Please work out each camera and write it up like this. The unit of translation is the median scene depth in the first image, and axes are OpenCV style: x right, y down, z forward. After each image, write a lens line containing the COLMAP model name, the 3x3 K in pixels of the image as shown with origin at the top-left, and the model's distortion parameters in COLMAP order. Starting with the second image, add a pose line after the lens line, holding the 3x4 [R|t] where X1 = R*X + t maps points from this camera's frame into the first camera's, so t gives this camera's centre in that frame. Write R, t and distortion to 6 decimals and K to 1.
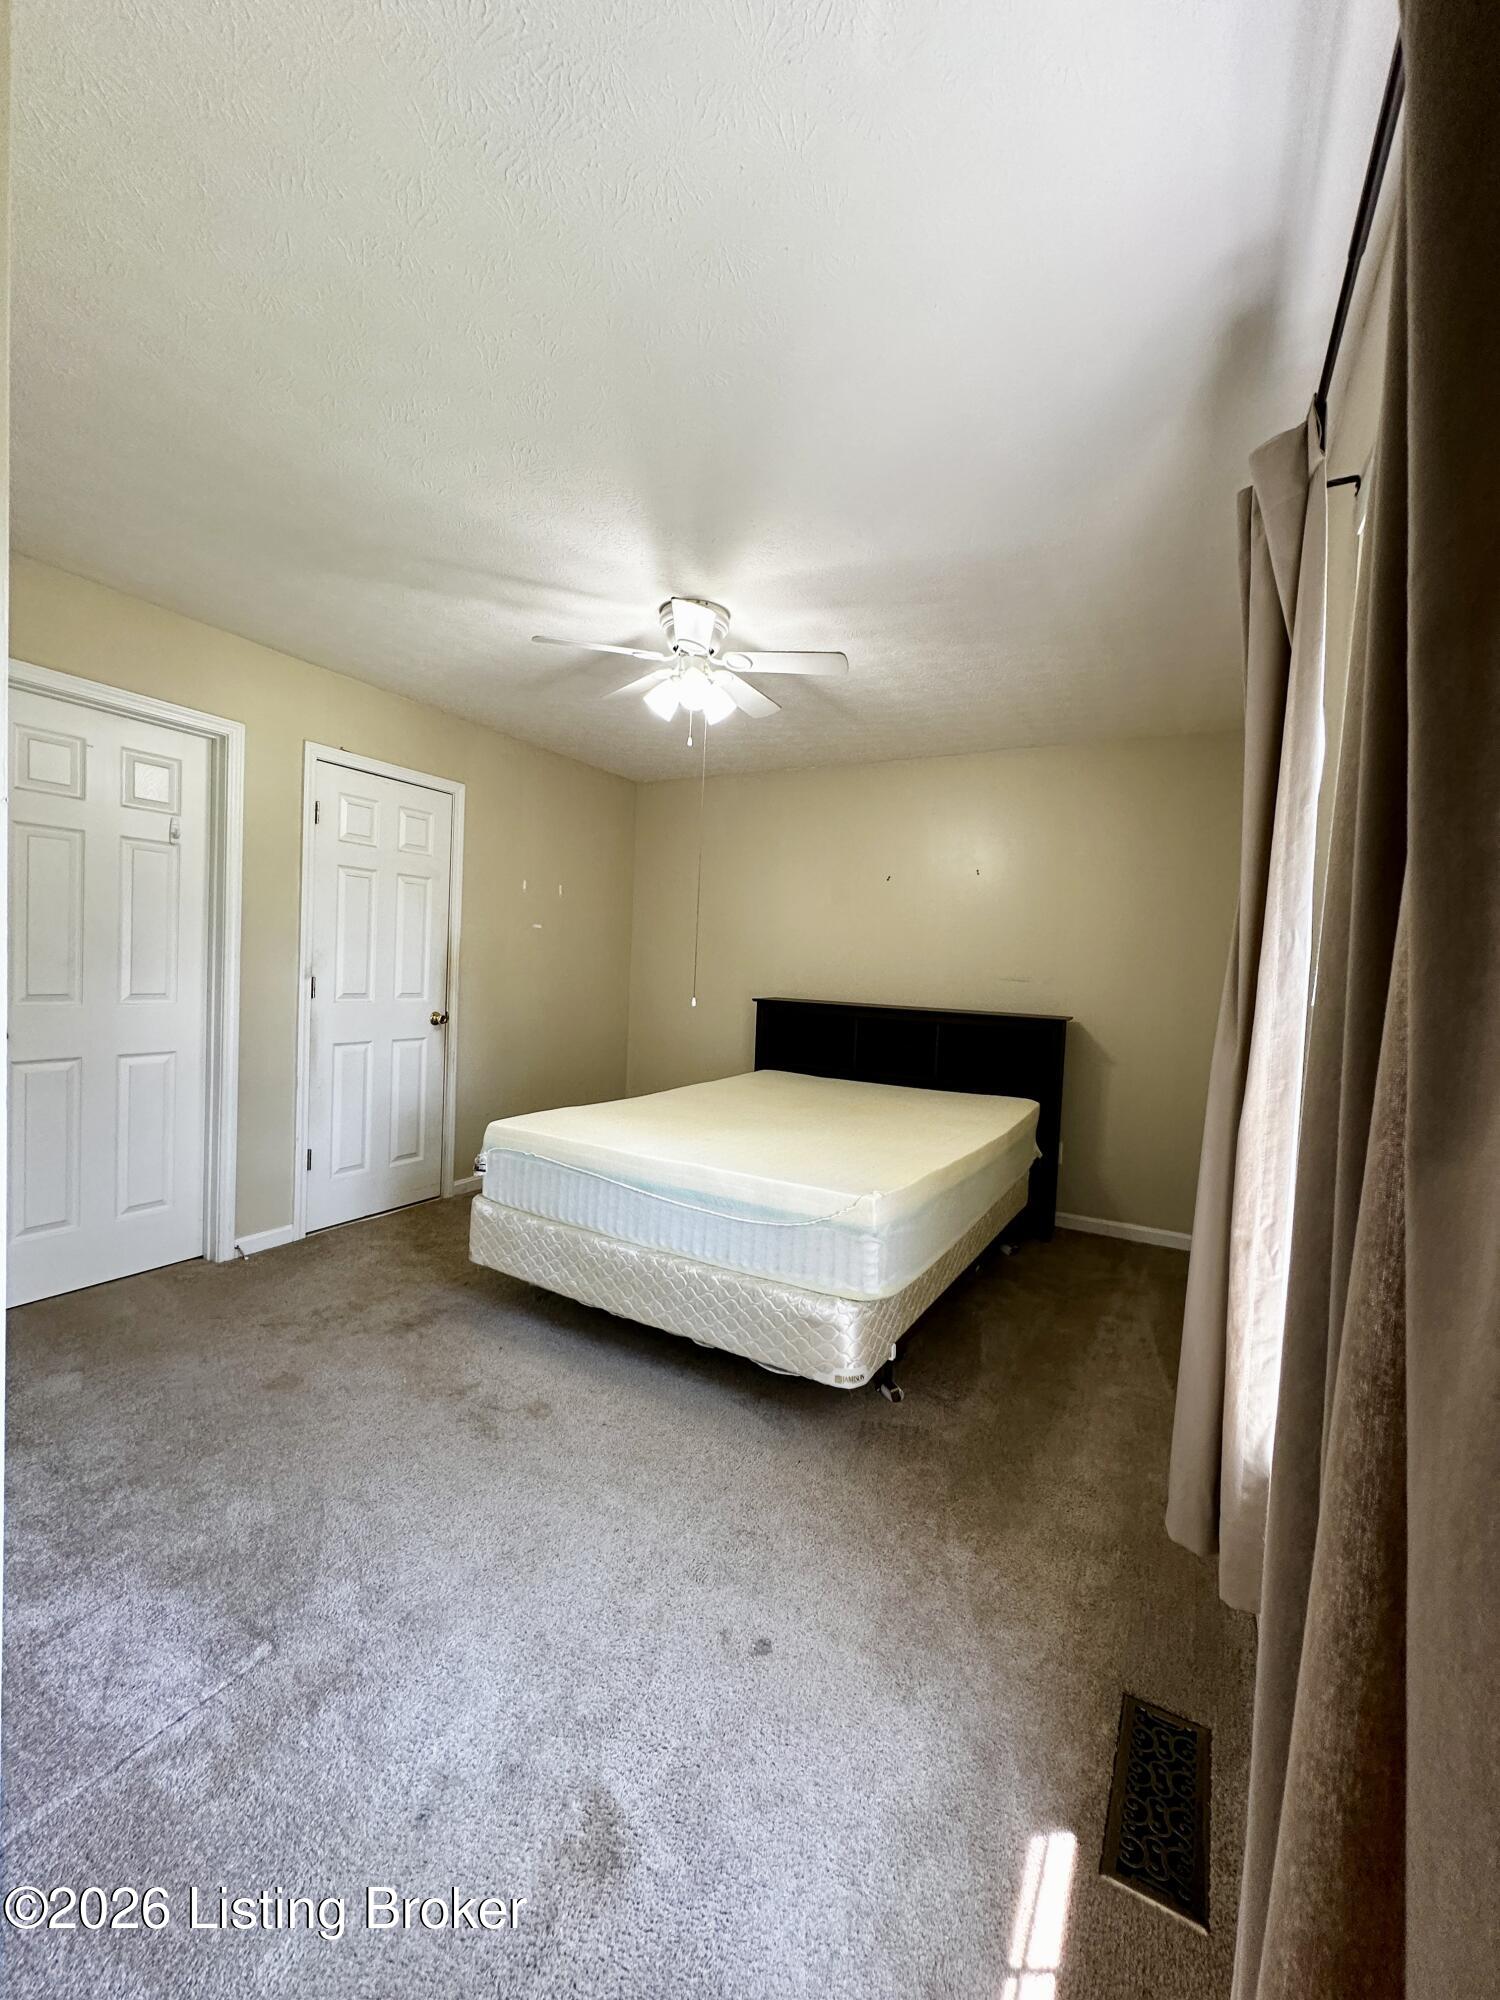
lens RADIAL K [[801.6, 0, 749.5], [0, 801.6, 997.8], [0, 0, 1]] dist [-0.003856, 0.000855]
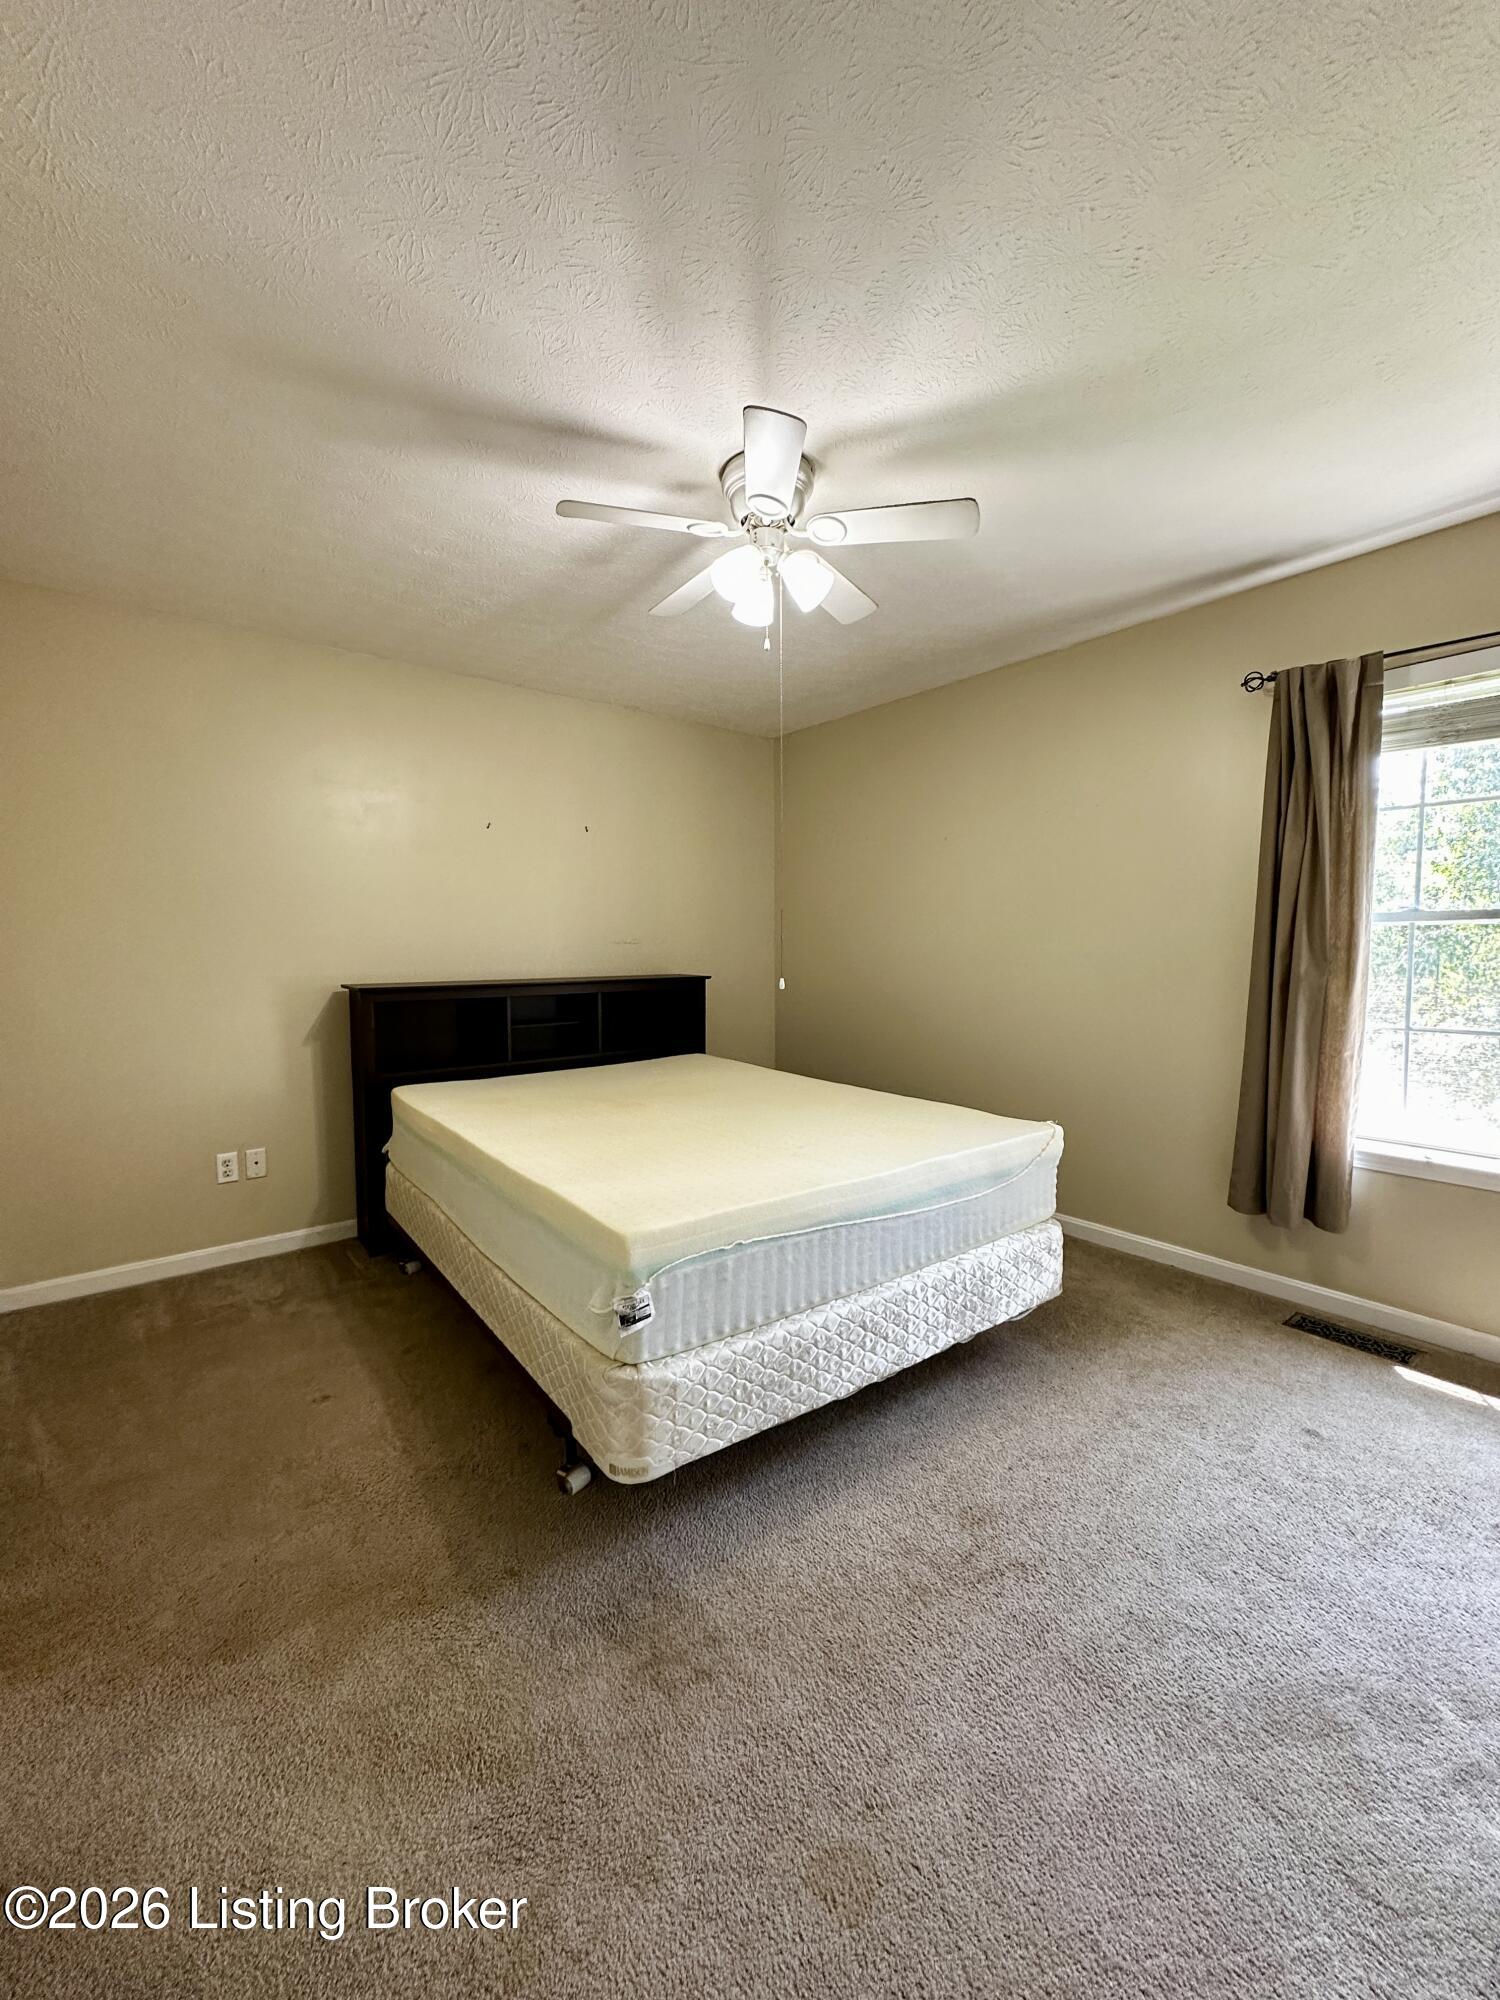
lens RADIAL K [[801.6, 0, 750.9], [0, 801.6, 998.9], [0, 0, 1]] dist [-0.003856, 0.000855]
pose [[0.370655, -0.106305, 0.922667, -0.933090], [0.054865, 0.994199, 0.092506, -0.062968], [-0.927149, 0.016334, 0.374338, 0.836544]]
